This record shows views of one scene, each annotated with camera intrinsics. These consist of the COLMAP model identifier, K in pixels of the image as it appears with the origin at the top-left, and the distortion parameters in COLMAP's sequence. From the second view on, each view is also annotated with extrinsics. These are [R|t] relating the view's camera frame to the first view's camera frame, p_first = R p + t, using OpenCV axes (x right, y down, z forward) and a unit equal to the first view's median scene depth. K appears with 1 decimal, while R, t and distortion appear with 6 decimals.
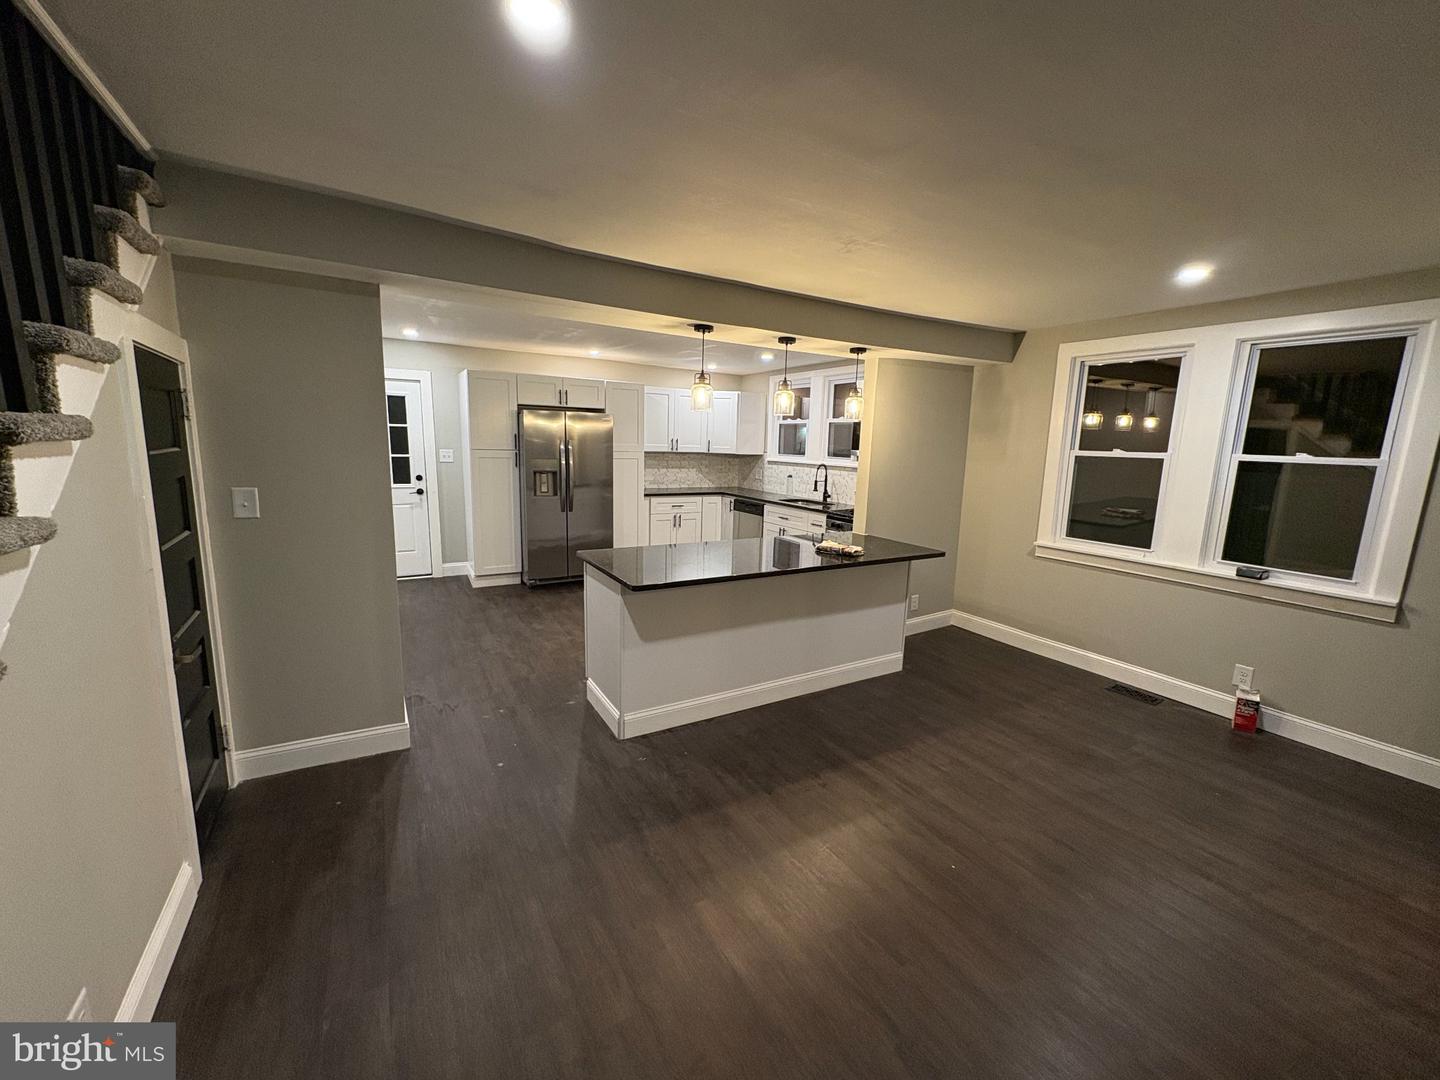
lens RADIAL K [[588.1, 0, 719.5], [0, 588.1, 538.8], [0, 0, 1]] dist [-0.000859, -0.000106]
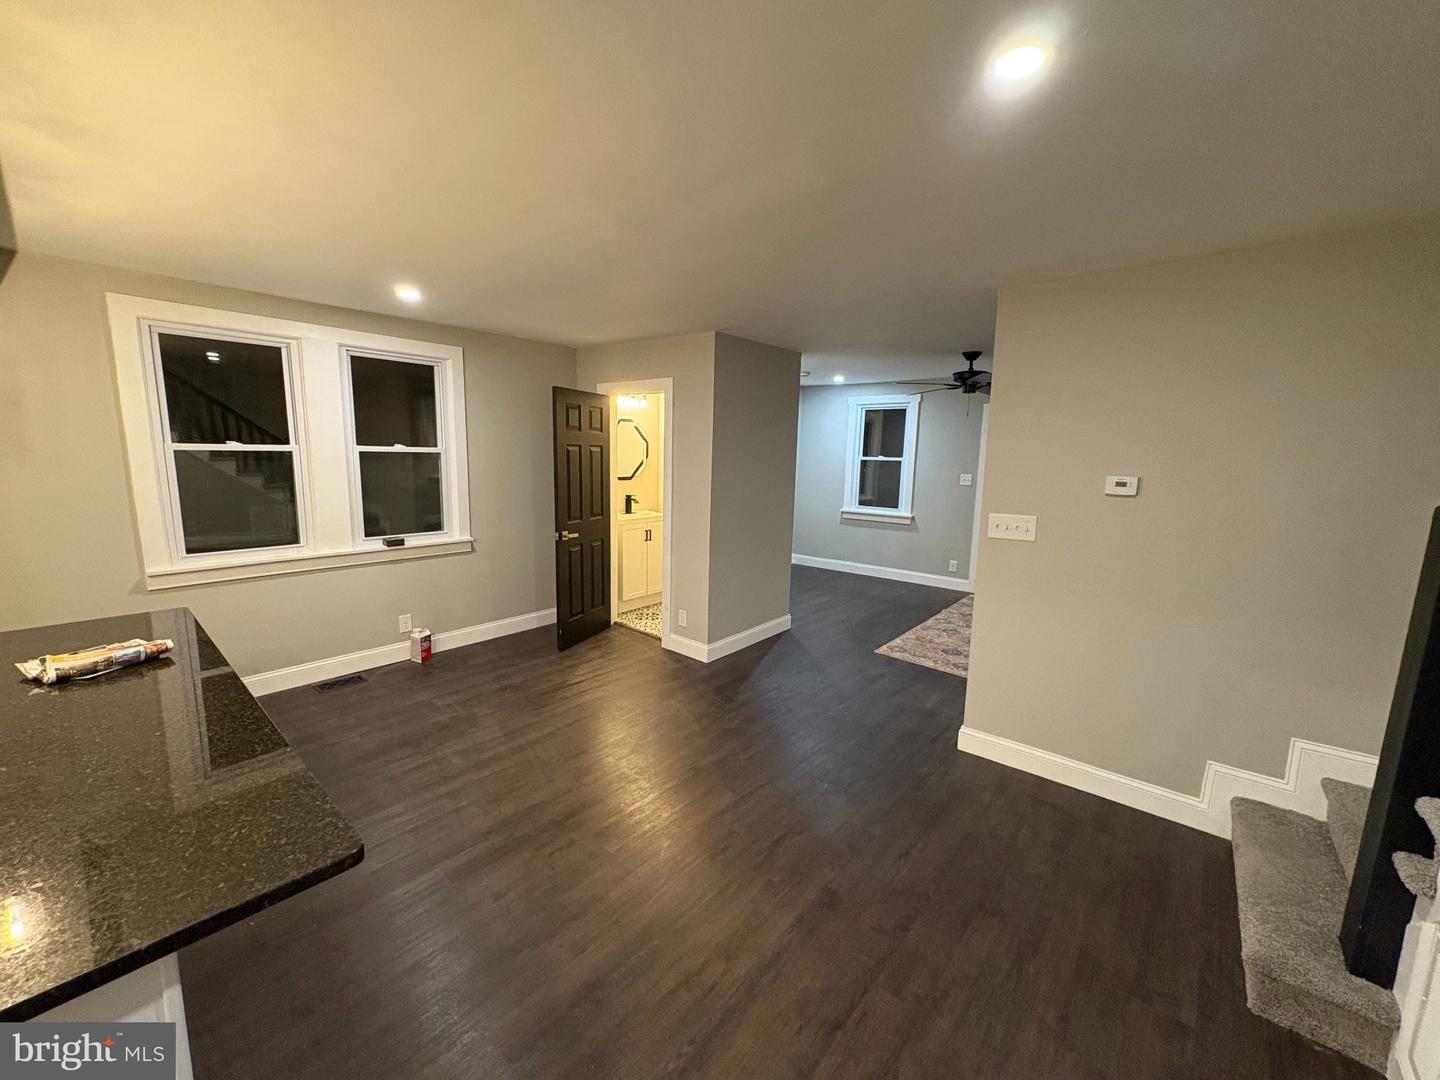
lens RADIAL K [[588.1, 0, 713.9], [0, 588.1, 543.8], [0, 0, 1]] dist [-0.000859, -0.000106]
pose [[-0.347015, -0.178298, 0.920755, -0.400184], [0.125178, 0.964173, 0.233882, -0.122924], [-0.929468, 0.196419, -0.312264, 0.654220]]
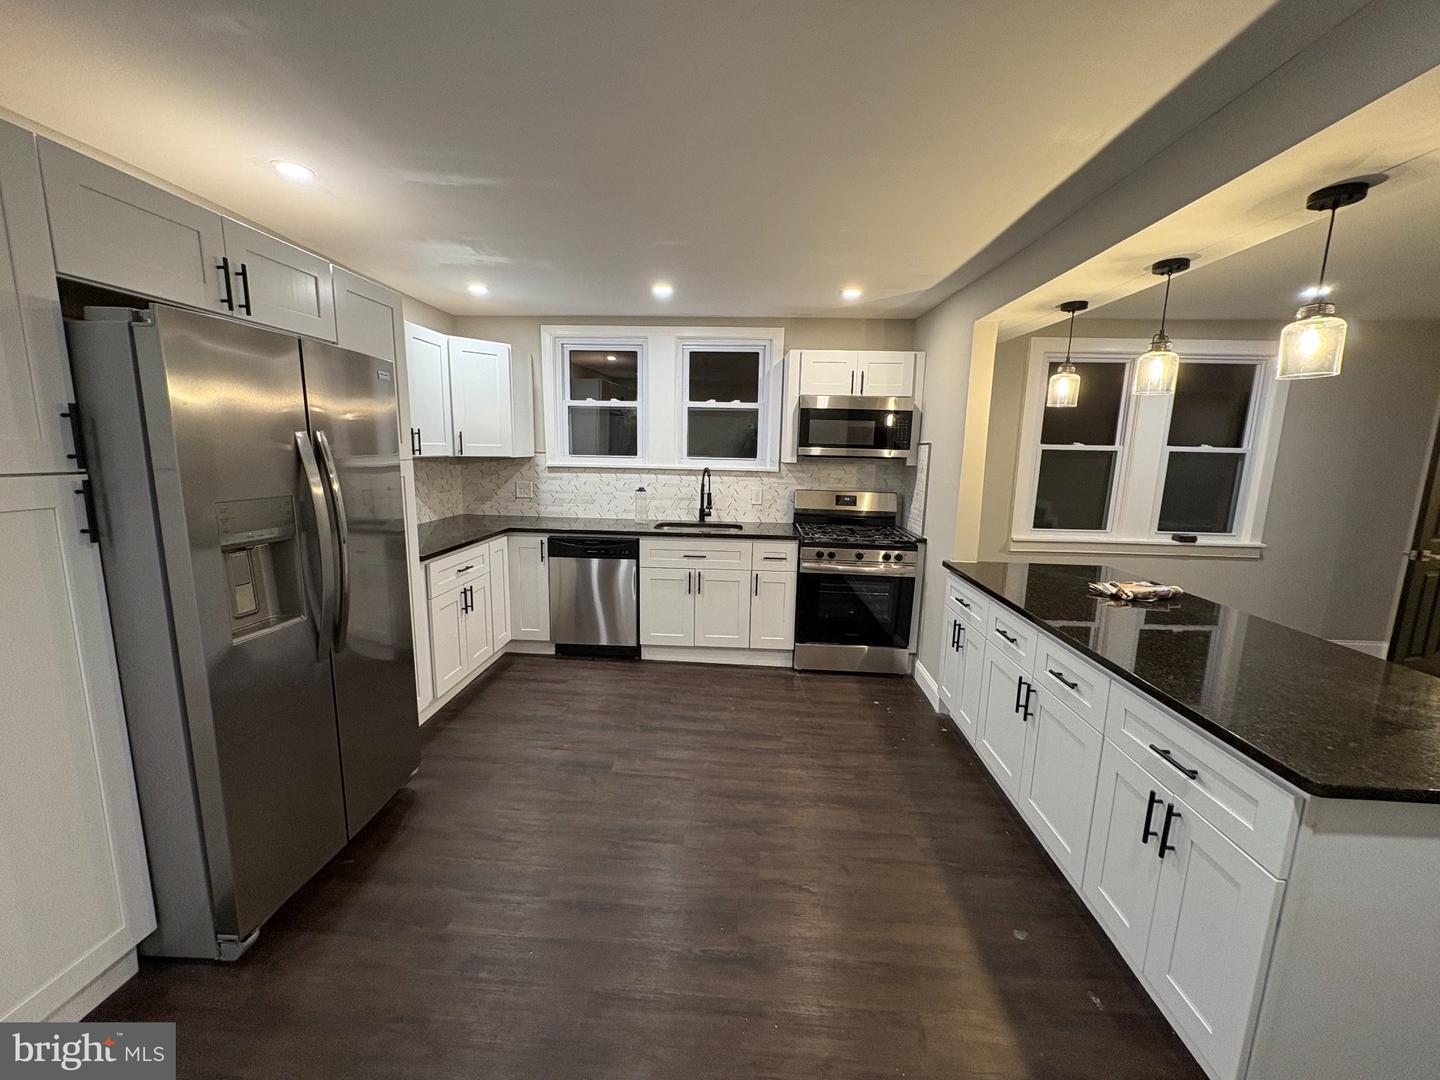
lens RADIAL K [[588.1, 0, 719.0], [0, 588.1, 540.8], [0, 0, 1]] dist [-0.000859, -0.000106]
pose [[0.555441, -0.156981, 0.816604, -0.614504], [0.134368, 0.986058, 0.098160, -0.171708], [-0.820628, 0.055204, 0.568790, 0.945900]]
